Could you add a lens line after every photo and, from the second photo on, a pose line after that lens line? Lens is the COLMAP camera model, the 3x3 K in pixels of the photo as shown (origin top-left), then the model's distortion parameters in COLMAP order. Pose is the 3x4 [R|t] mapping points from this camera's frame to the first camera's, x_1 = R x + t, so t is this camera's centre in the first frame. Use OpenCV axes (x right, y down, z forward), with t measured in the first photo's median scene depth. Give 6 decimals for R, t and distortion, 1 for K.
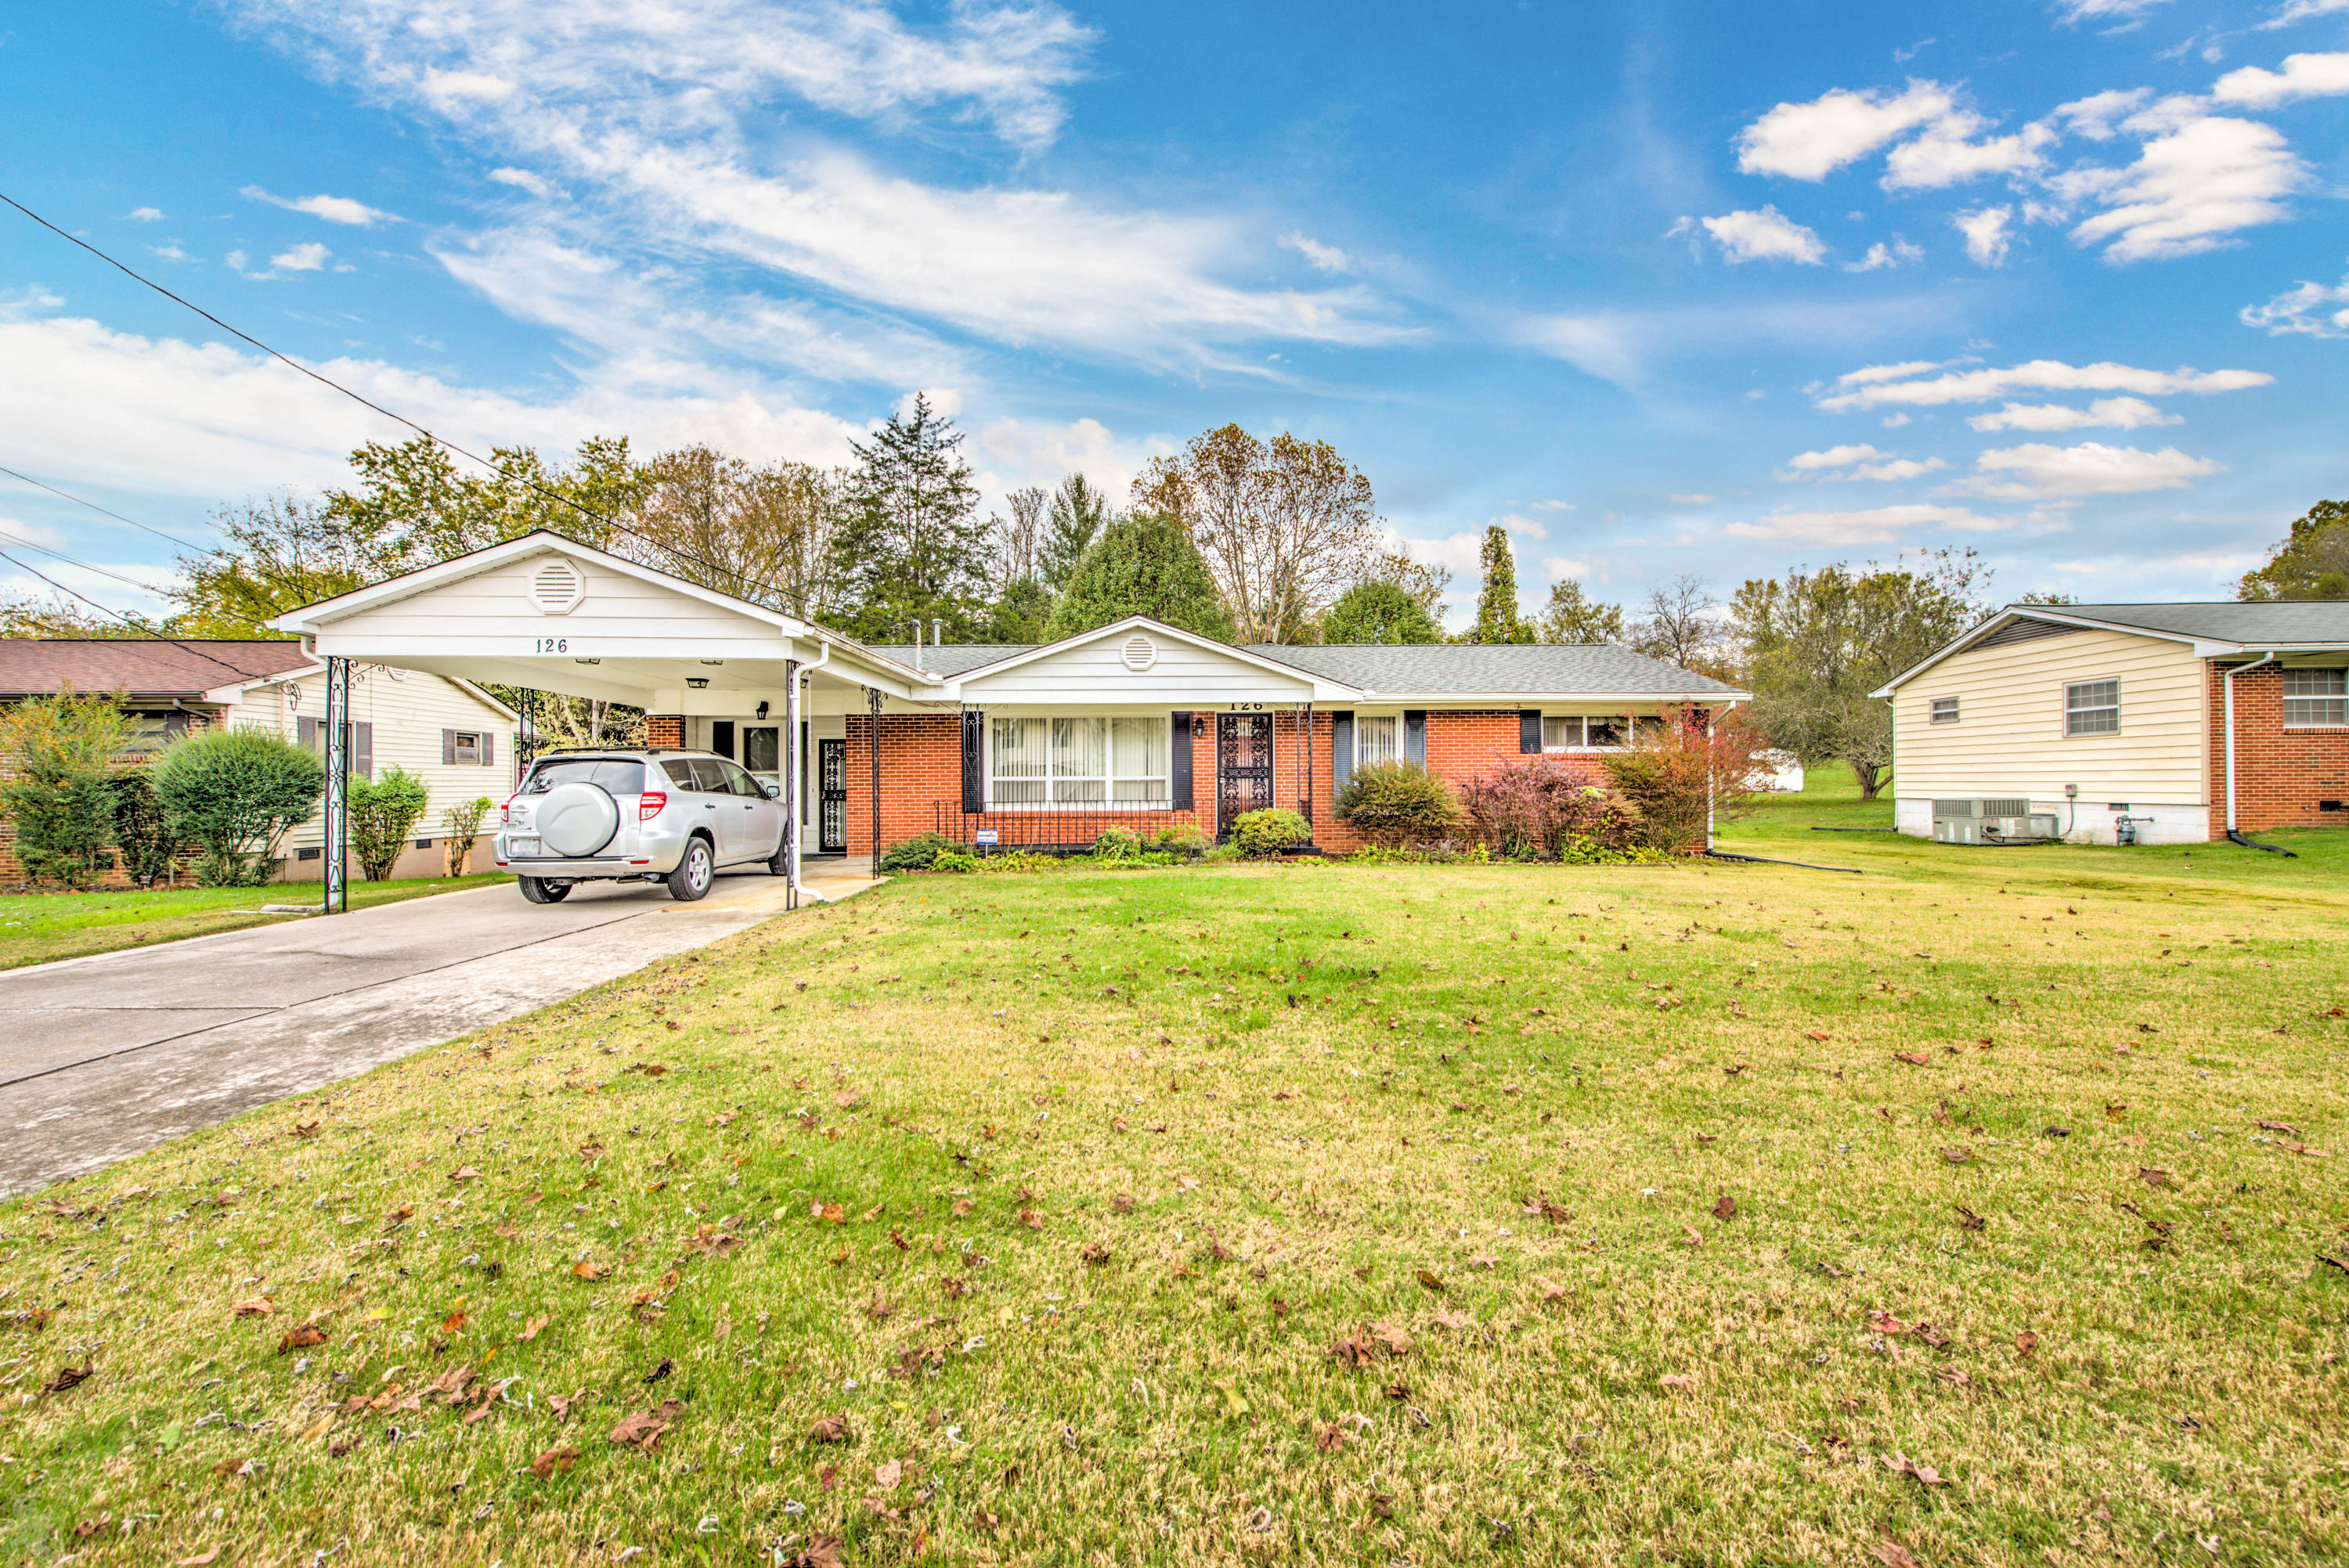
lens RADIAL K [[972.9, 0, 1174.5], [0, 972.9, 784.0], [0, 0, 1]] dist [-0.000261, -0.000122]
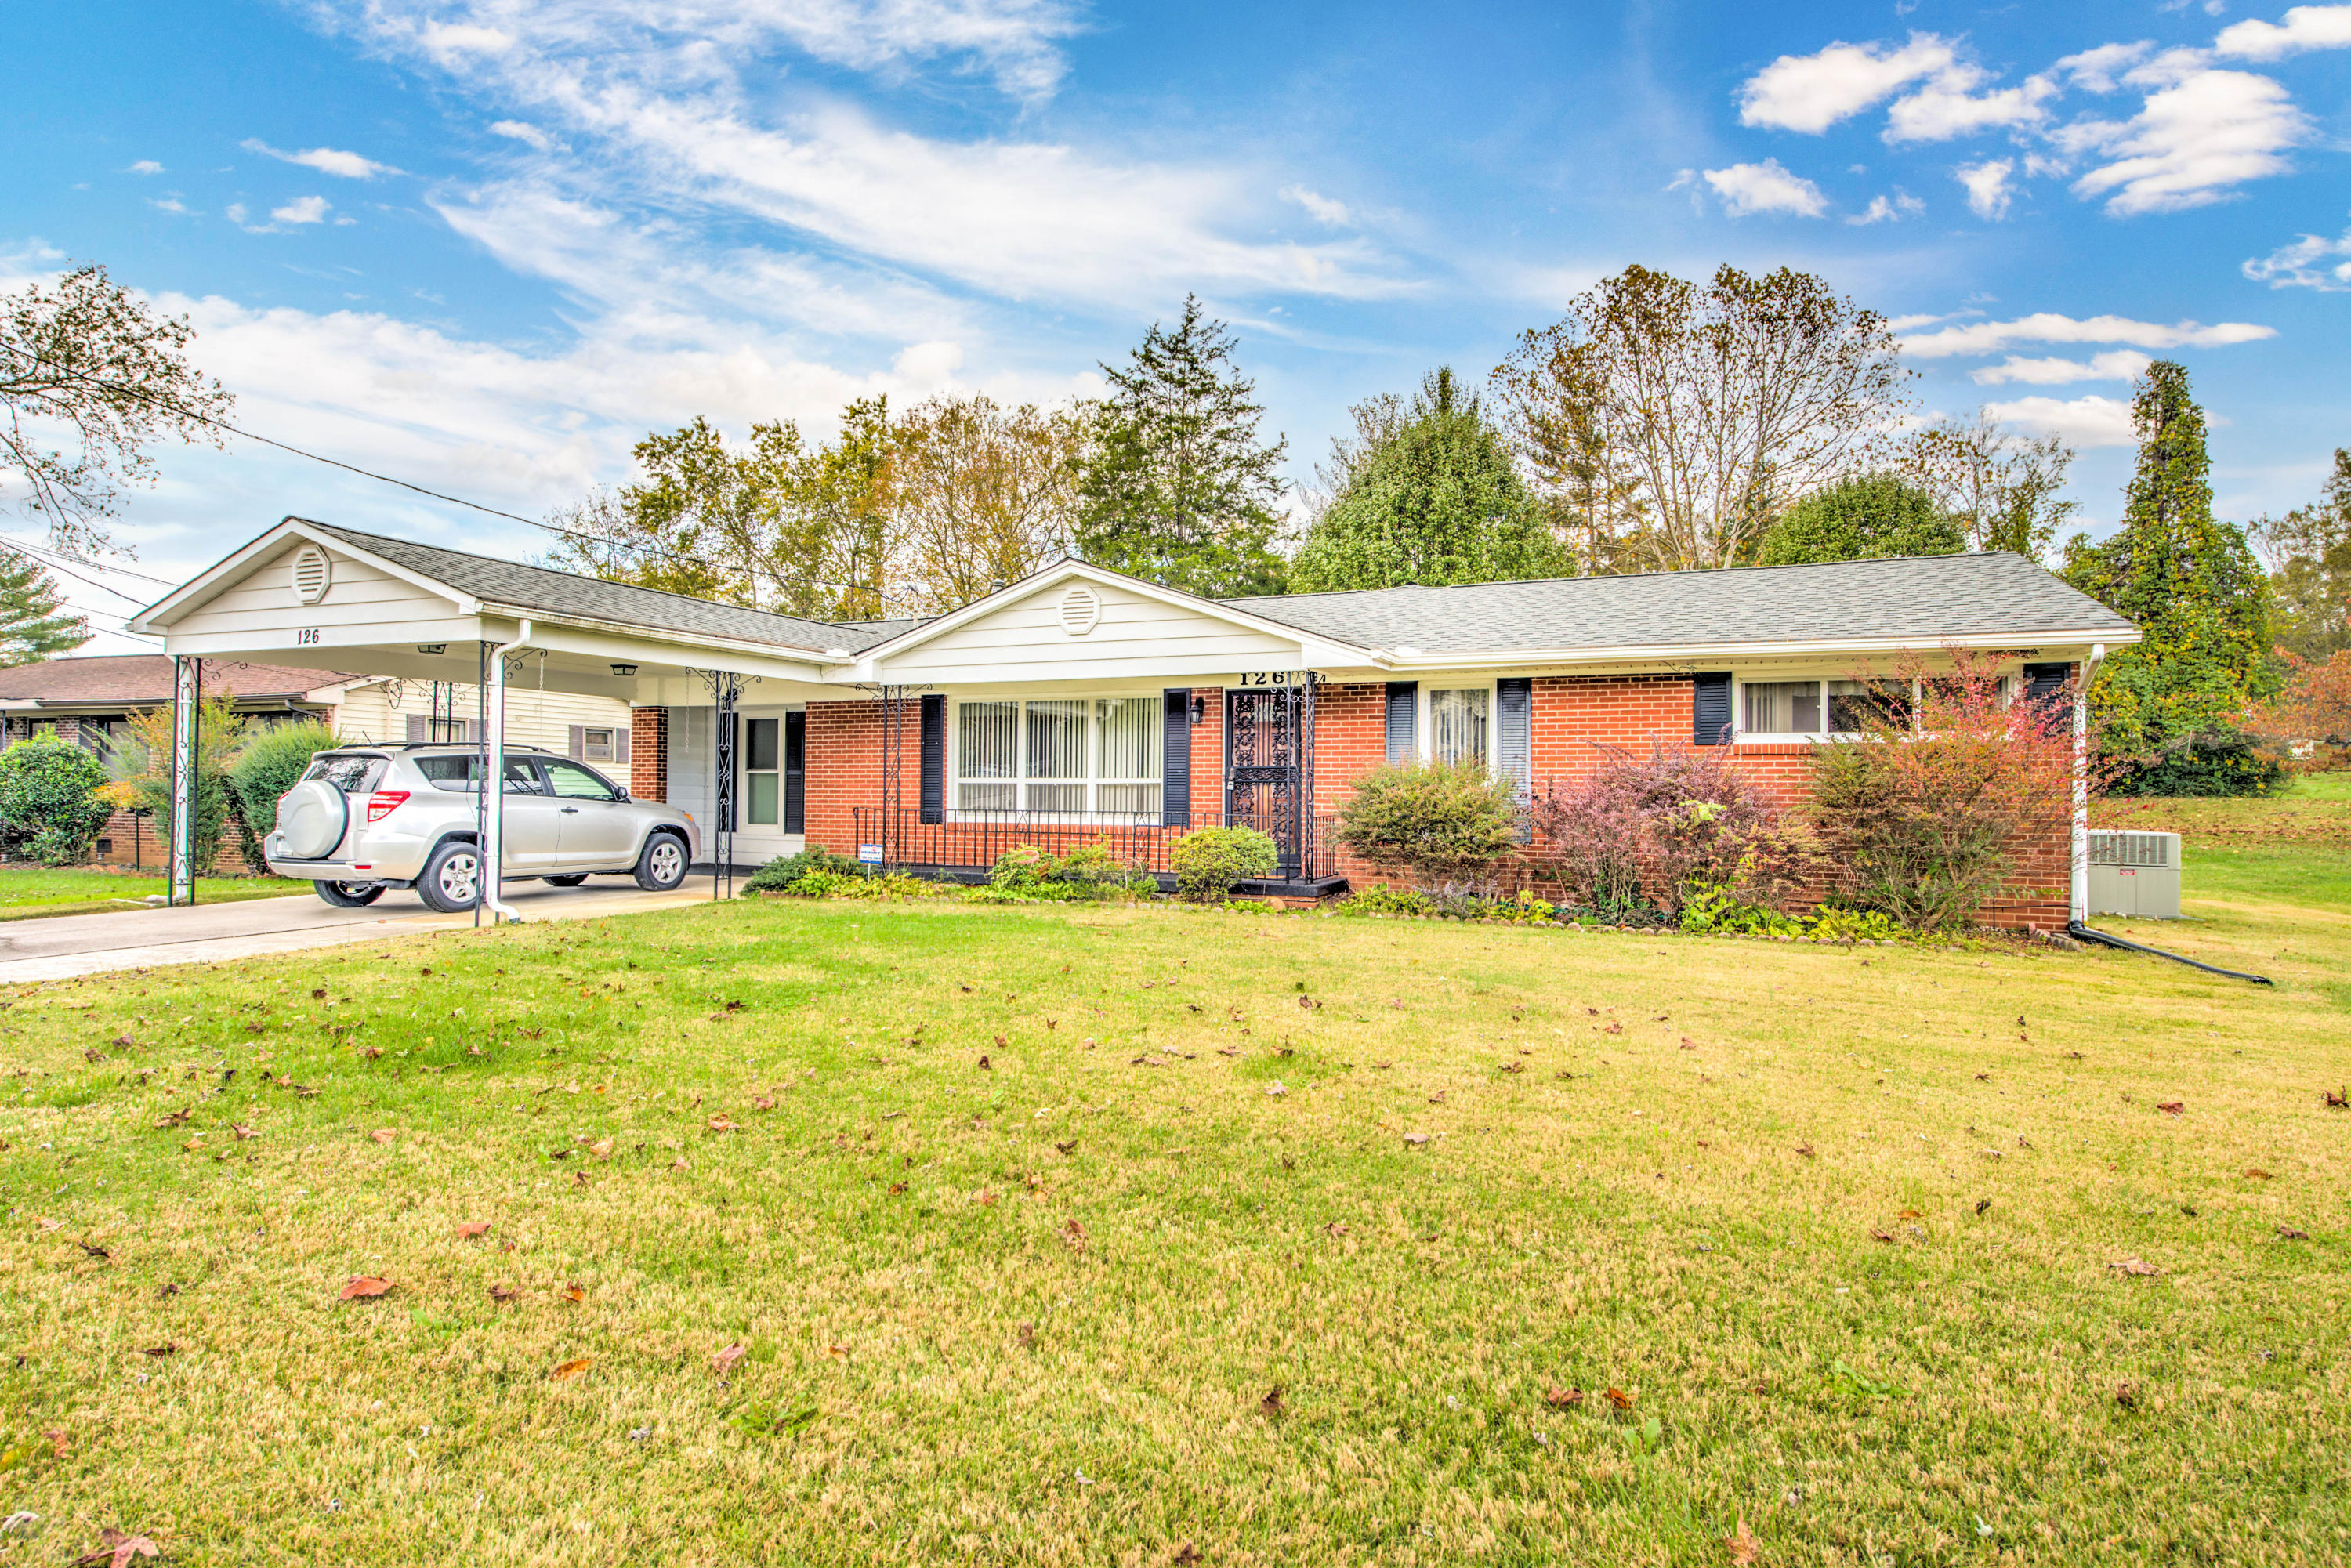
lens RADIAL K [[1279.4, 0, 1175.5], [0, 1279.4, 784.0], [0, 0, 1]] dist [-0.003727, -0.000064]
pose [[0.900207, 0.008102, -0.435388, 0.412509], [-0.010525, 0.999940, -0.003154, -0.001546], [0.435336, 0.007422, 0.900237, 0.151320]]
